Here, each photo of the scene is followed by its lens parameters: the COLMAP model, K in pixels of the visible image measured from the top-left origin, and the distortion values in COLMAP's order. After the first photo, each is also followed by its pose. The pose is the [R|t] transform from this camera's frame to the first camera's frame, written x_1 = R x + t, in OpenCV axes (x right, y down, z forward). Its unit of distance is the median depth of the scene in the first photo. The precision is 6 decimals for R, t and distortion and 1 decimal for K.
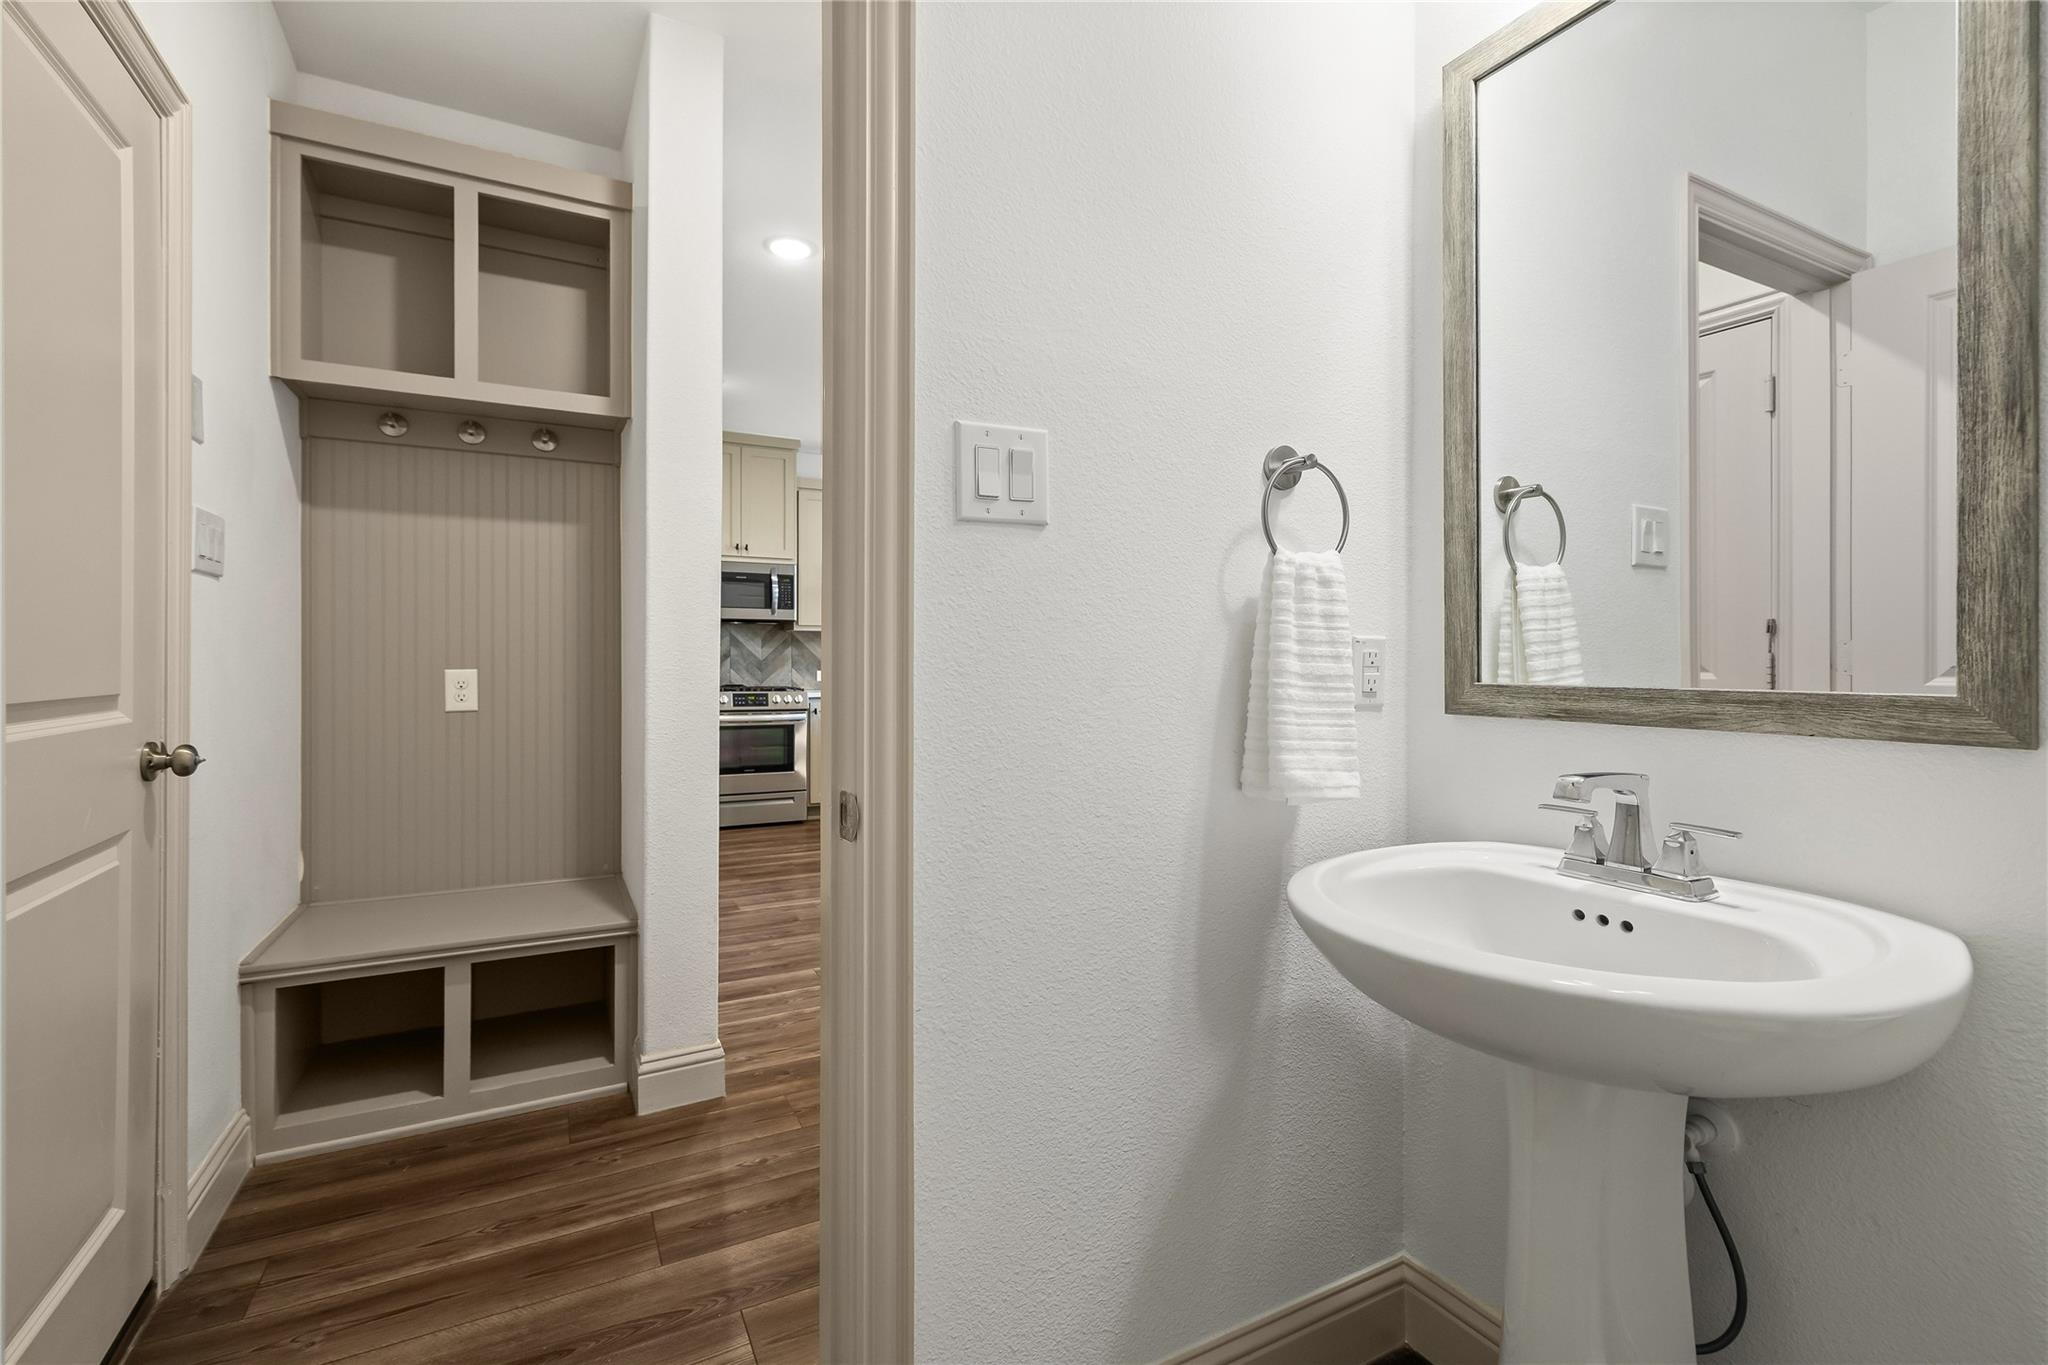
lens RADIAL K [[881.1, 0, 1081.1], [0, 881.1, 640.6], [0, 0, 1]] dist [0.000914, 0.000744]
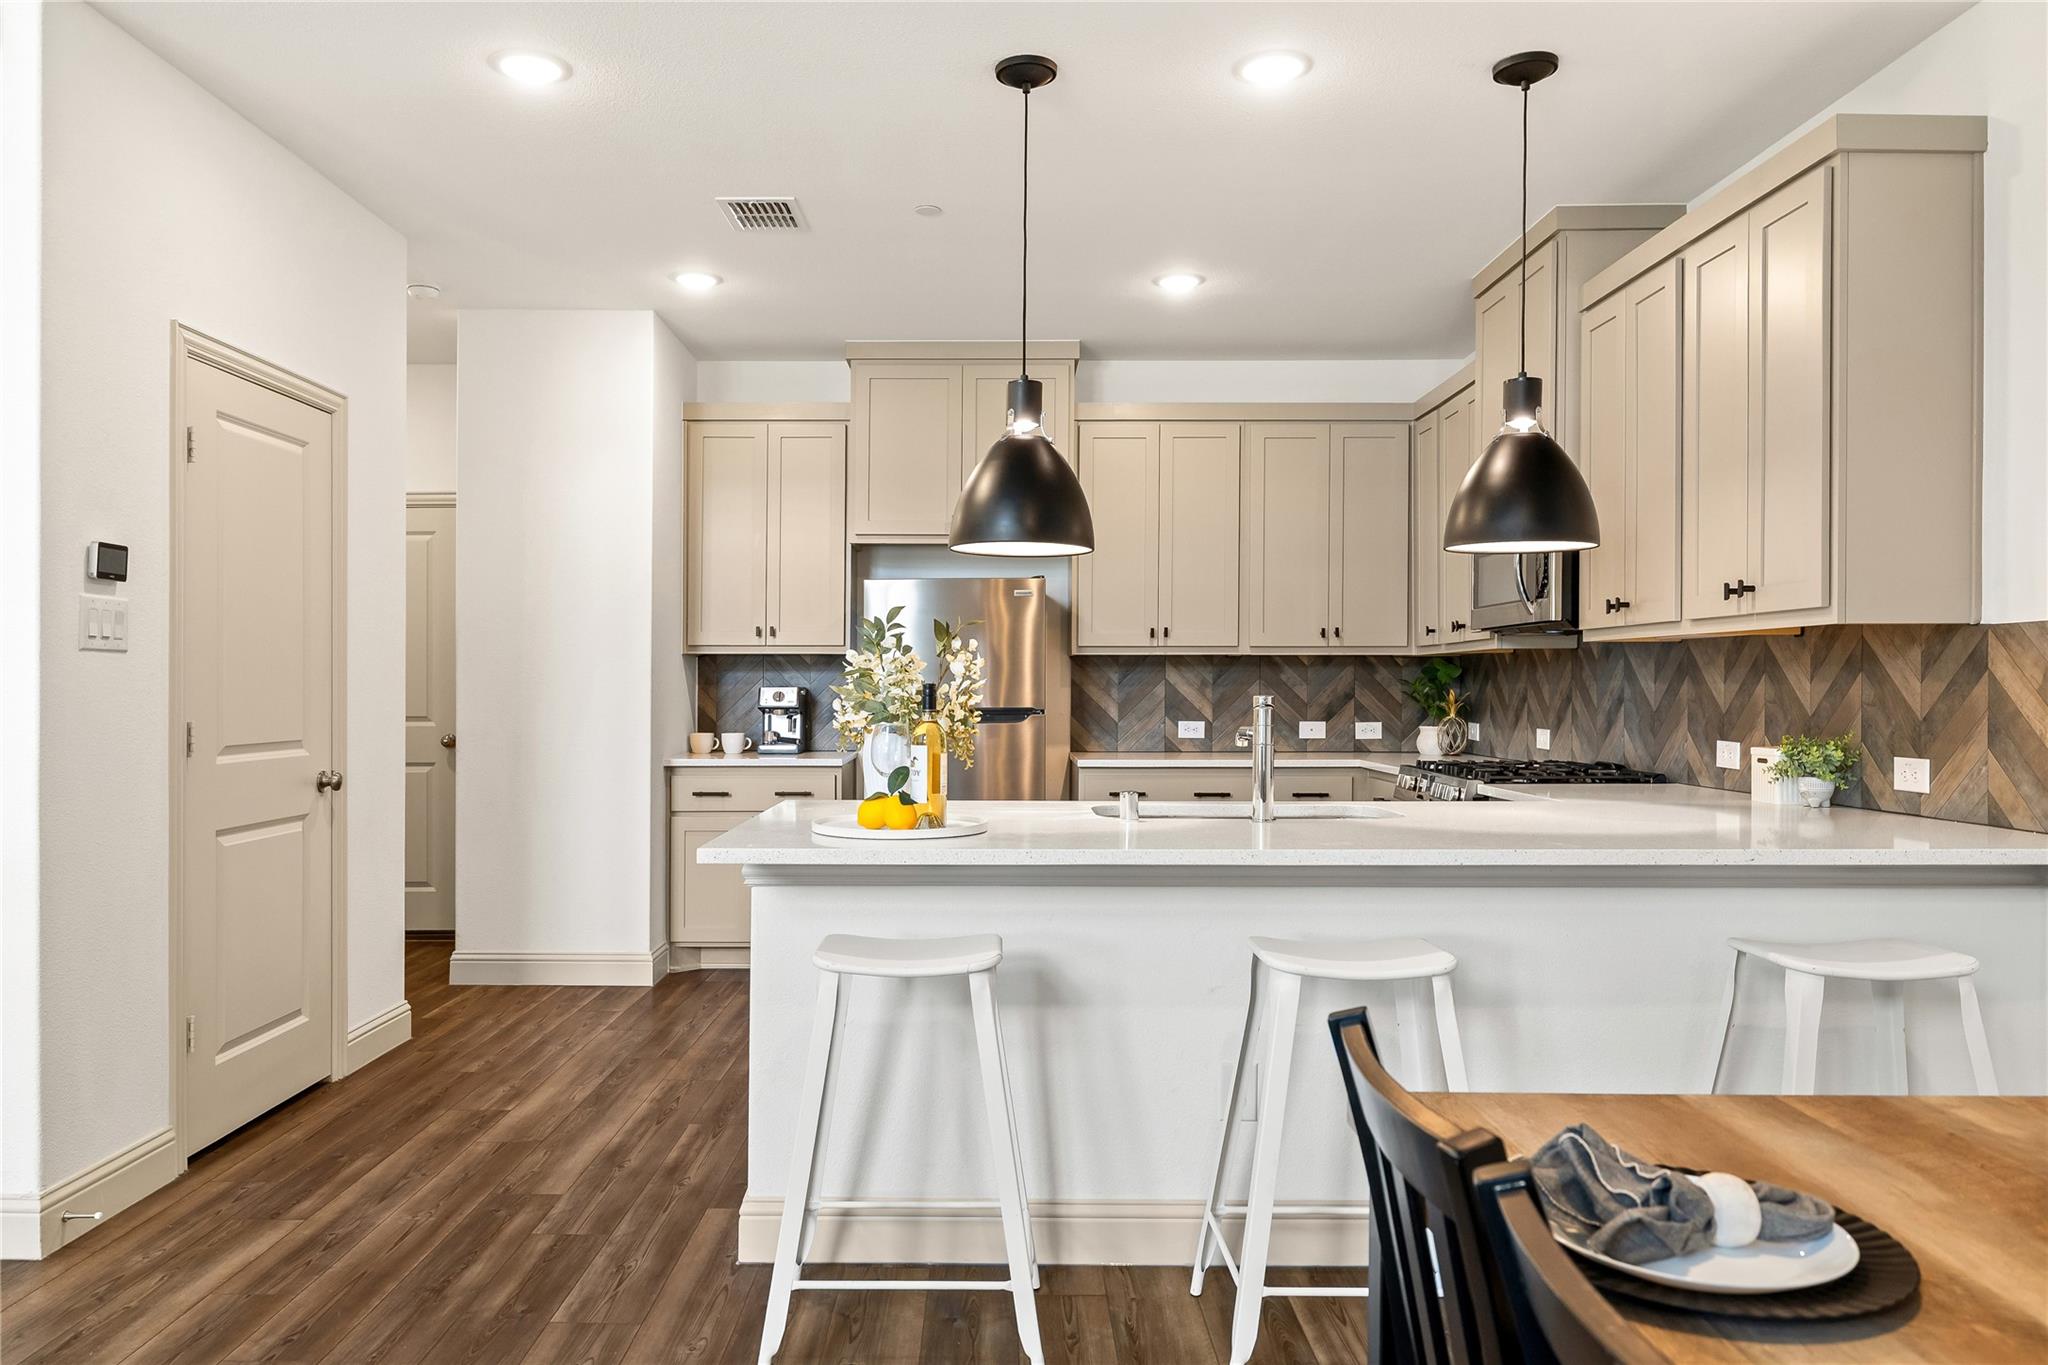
lens RADIAL K [[1386.0, 0, 983.6], [0, 1386.0, 689.4], [0, 0, 1]] dist [-0.002761, 0.004282]
pose [[-0.530347, 0.007100, -0.847751, 0.995452], [0.022013, 0.999743, -0.005398, 0.021576], [0.847495, -0.021524, -0.530367, 2.770934]]
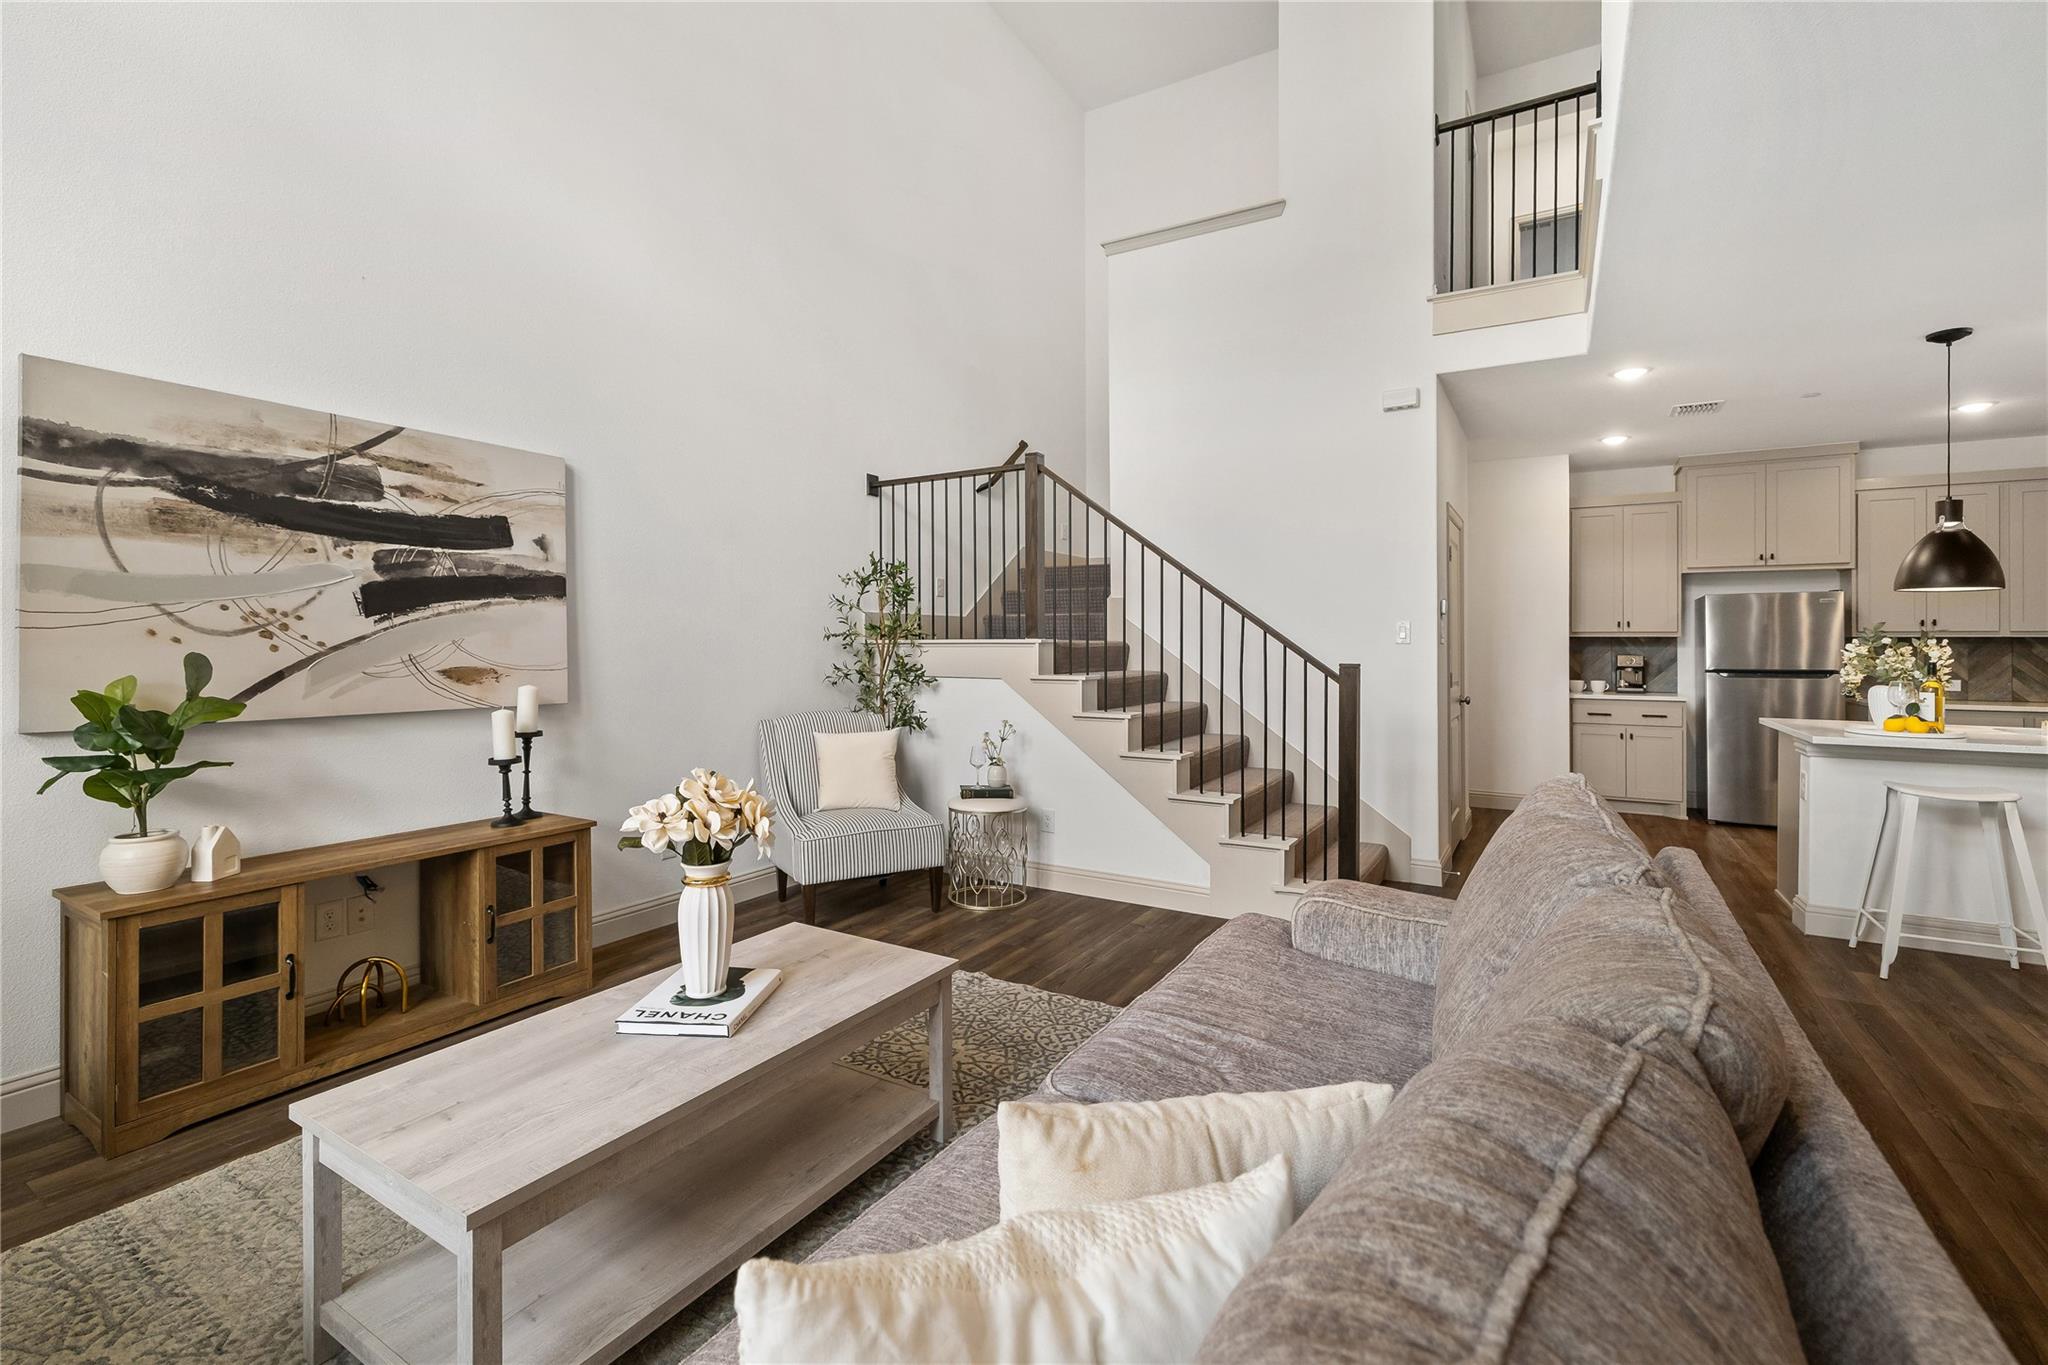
lens RADIAL K [[881.1, 0, 1040.5], [0, 881.1, 639.5], [0, 0, 1]] dist [0.000914, 0.000744]
pose [[-0.882463, 0.000758, -0.470381, 2.012491], [0.013544, 0.999625, -0.023799, -0.012520], [0.470187, -0.027372, -0.882142, 2.731239]]
